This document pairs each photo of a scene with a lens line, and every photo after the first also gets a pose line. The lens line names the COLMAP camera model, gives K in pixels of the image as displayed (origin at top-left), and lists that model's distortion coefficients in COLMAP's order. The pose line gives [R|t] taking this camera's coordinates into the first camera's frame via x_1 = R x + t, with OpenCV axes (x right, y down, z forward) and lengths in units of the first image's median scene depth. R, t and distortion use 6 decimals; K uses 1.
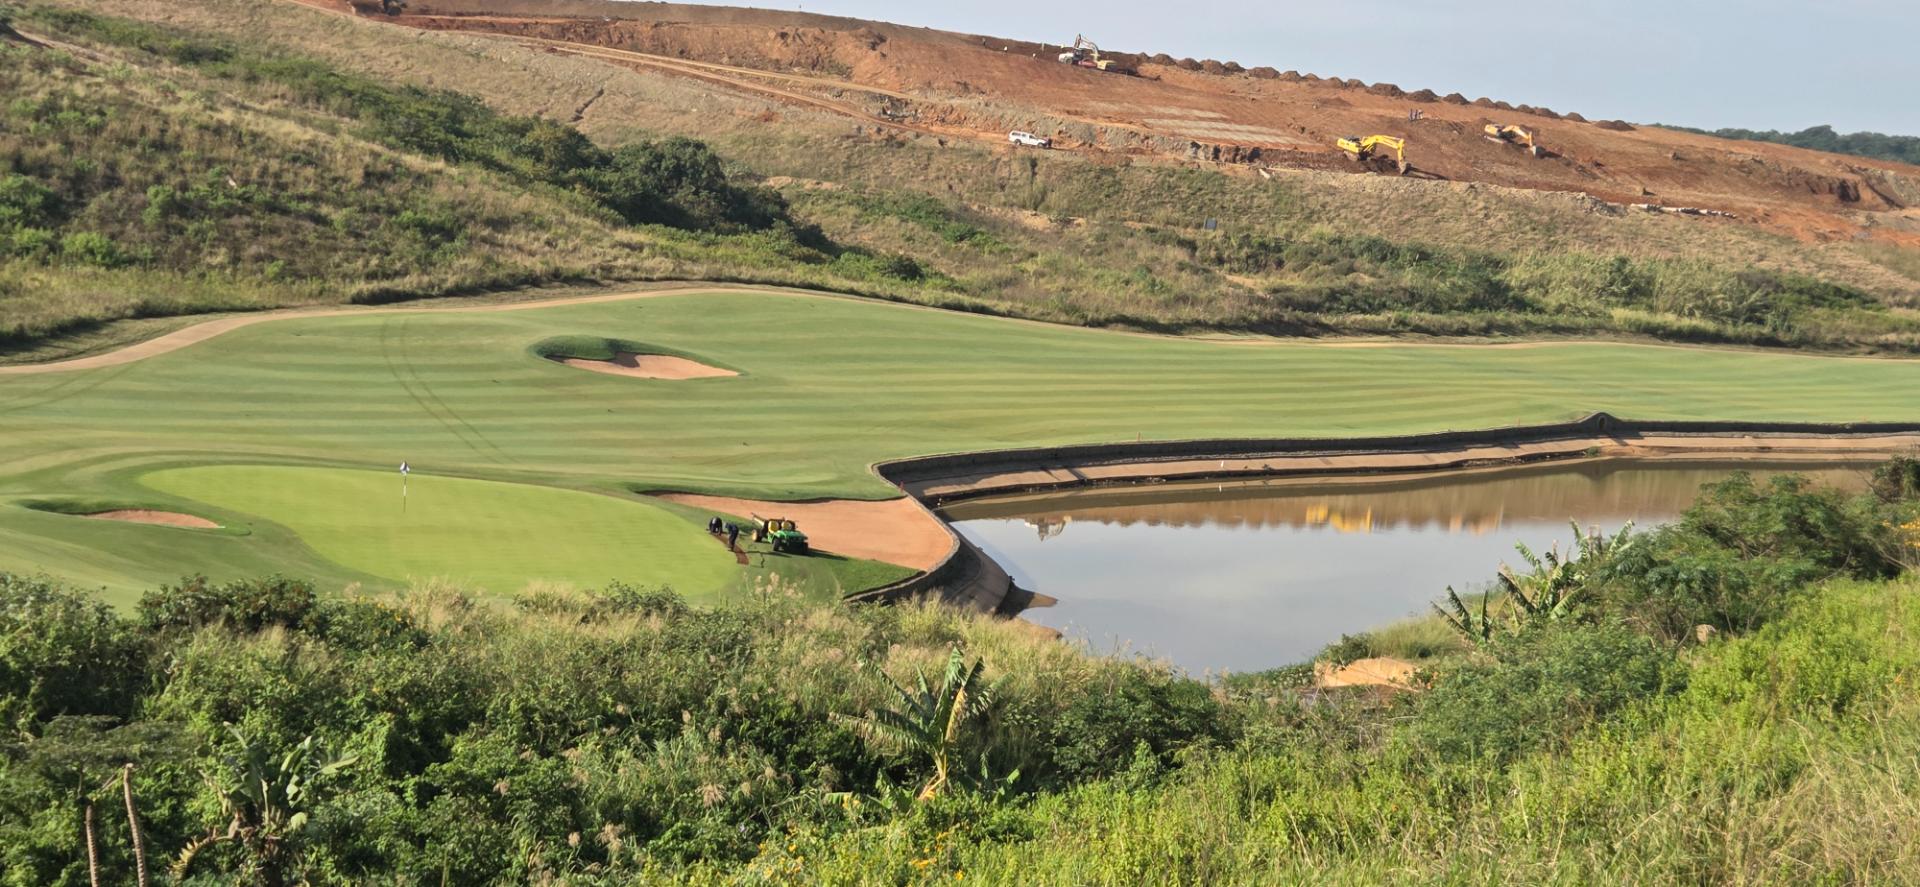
lens RADIAL K [[2858.1, 0, 967.8], [0, 2858.1, 437.6], [0, 0, 1]] dist [0.089179, 0.000000]
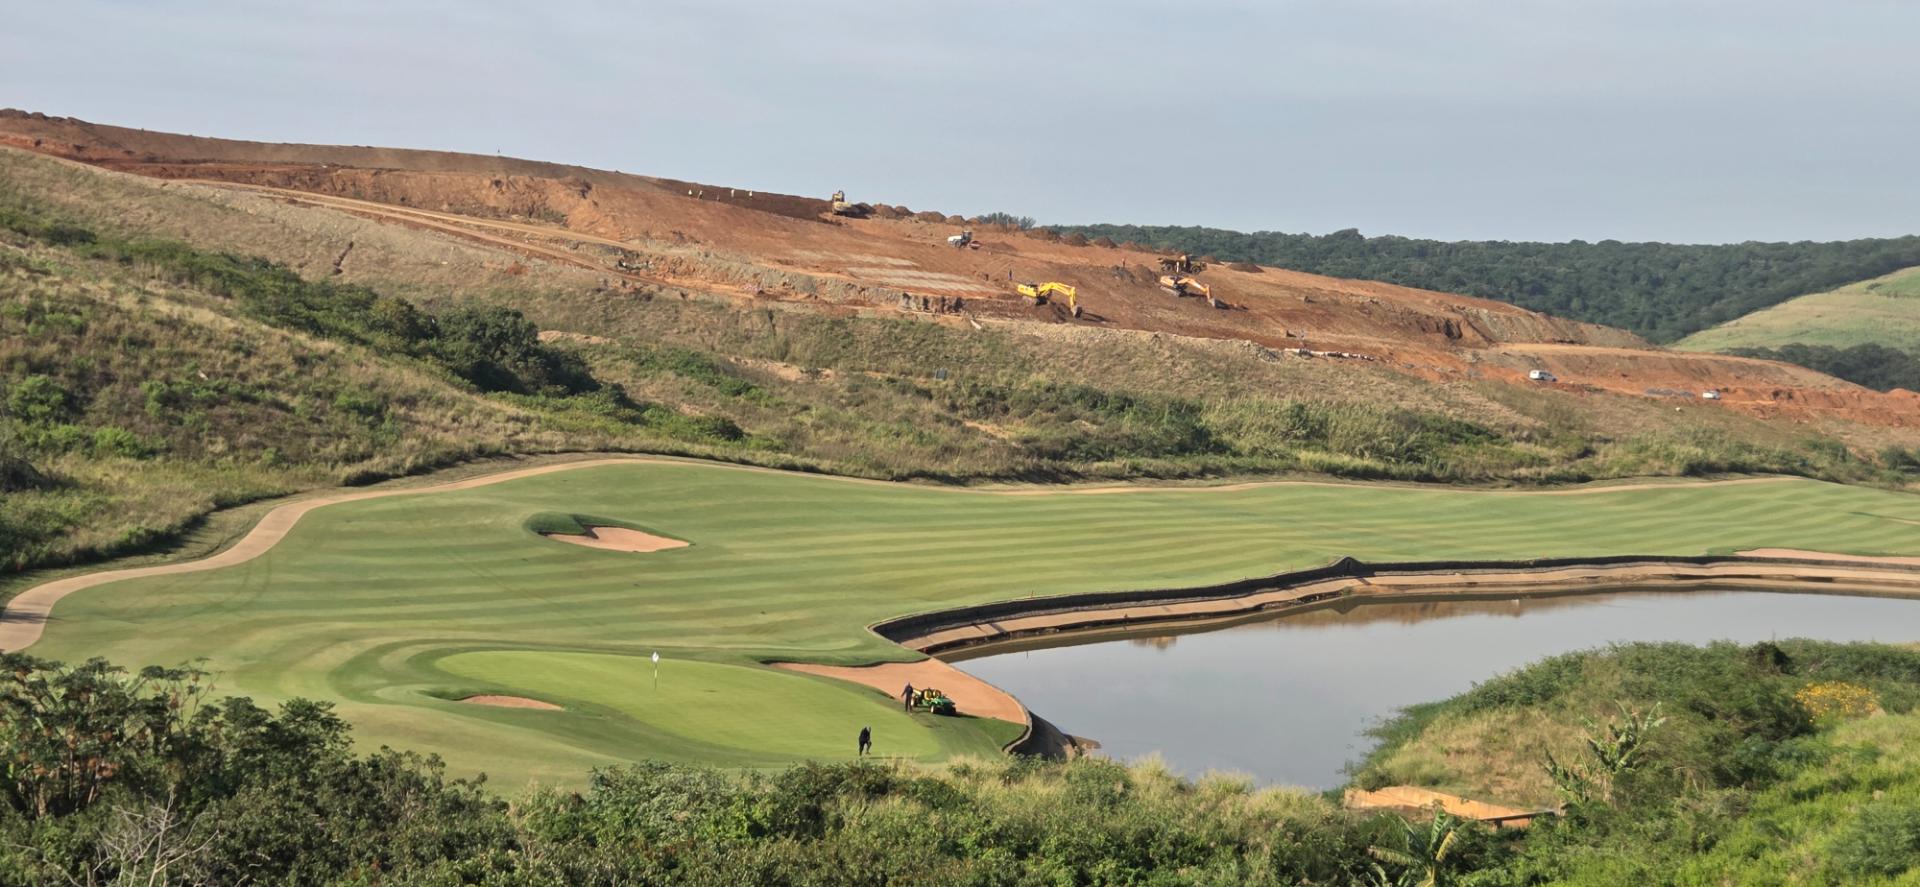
lens RADIAL K [[2916.3, 0, 952.0], [0, 2916.3, 455.0], [0, 0, 1]] dist [0.086823, 0.000000]
pose [[0.986970, -0.006836, 0.160759, -0.099021], [0.010676, 0.999678, -0.023033, -0.017874], [-0.160550, 0.024449, 0.986725, -0.126691]]
